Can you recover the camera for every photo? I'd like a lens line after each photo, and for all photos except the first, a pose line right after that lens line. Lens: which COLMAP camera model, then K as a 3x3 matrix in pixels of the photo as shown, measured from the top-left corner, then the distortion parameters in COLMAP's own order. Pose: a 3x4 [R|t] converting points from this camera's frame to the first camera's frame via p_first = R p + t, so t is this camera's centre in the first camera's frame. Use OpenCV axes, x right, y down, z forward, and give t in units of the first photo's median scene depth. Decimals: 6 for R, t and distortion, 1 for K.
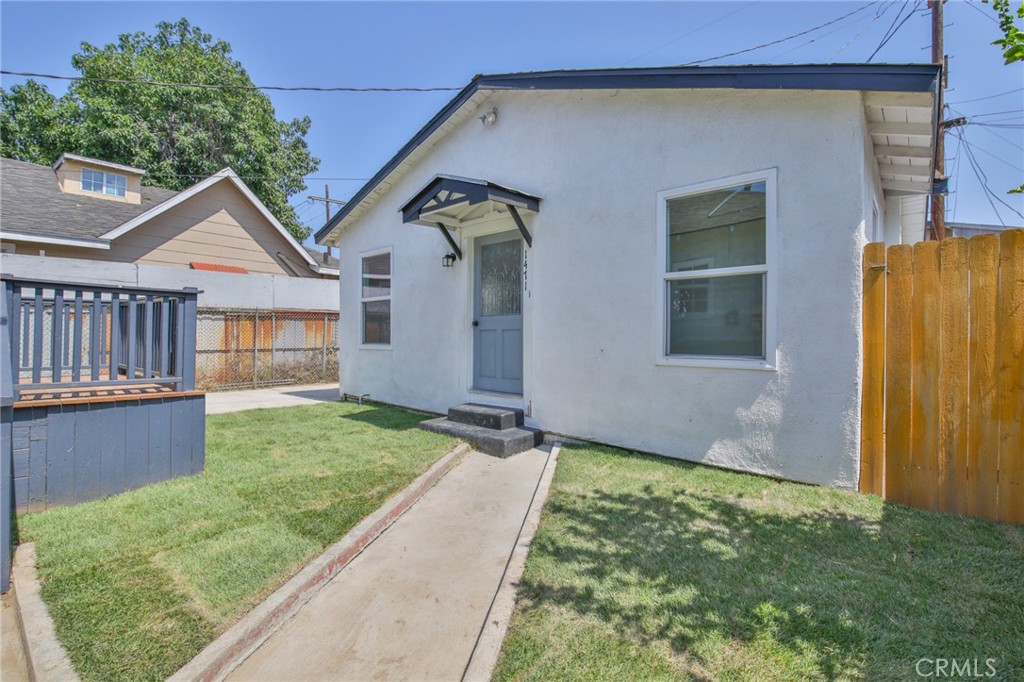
lens RADIAL K [[469.8, 0, 513.2], [0, 469.8, 335.8], [0, 0, 1]] dist [-0.012858, -0.001791]
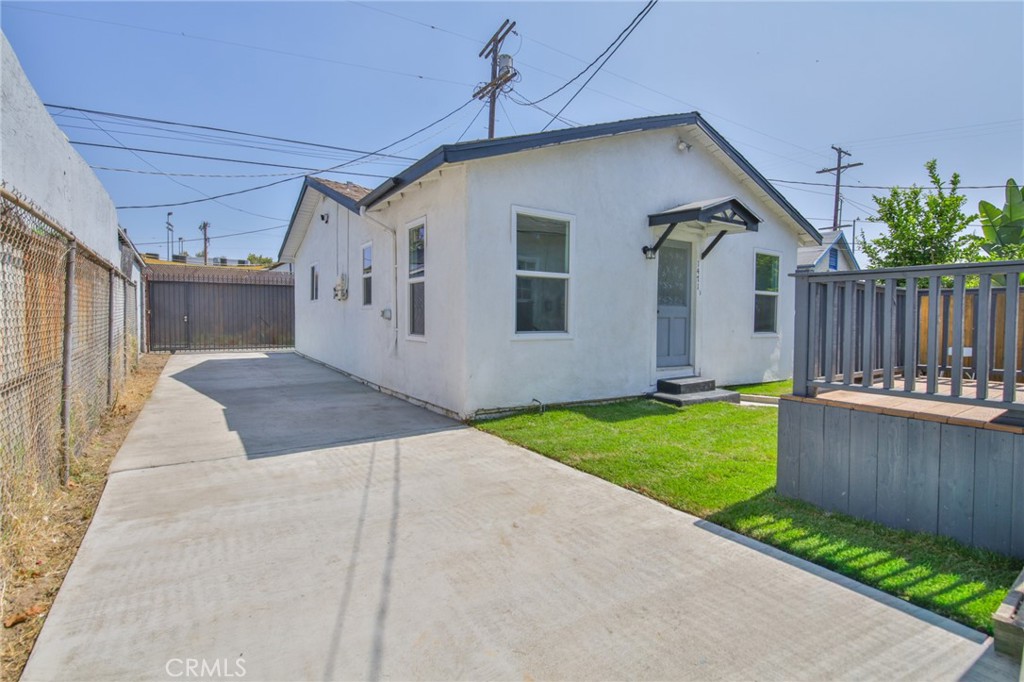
lens RADIAL K [[469.8, 0, 511.9], [0, 469.8, 339.2], [0, 0, 1]] dist [-0.012858, -0.001791]
pose [[0.256050, -0.037362, 0.965941, -1.379021], [-0.006062, 0.999171, 0.040255, -0.002650], [-0.966645, -0.016163, 0.255611, 1.108152]]
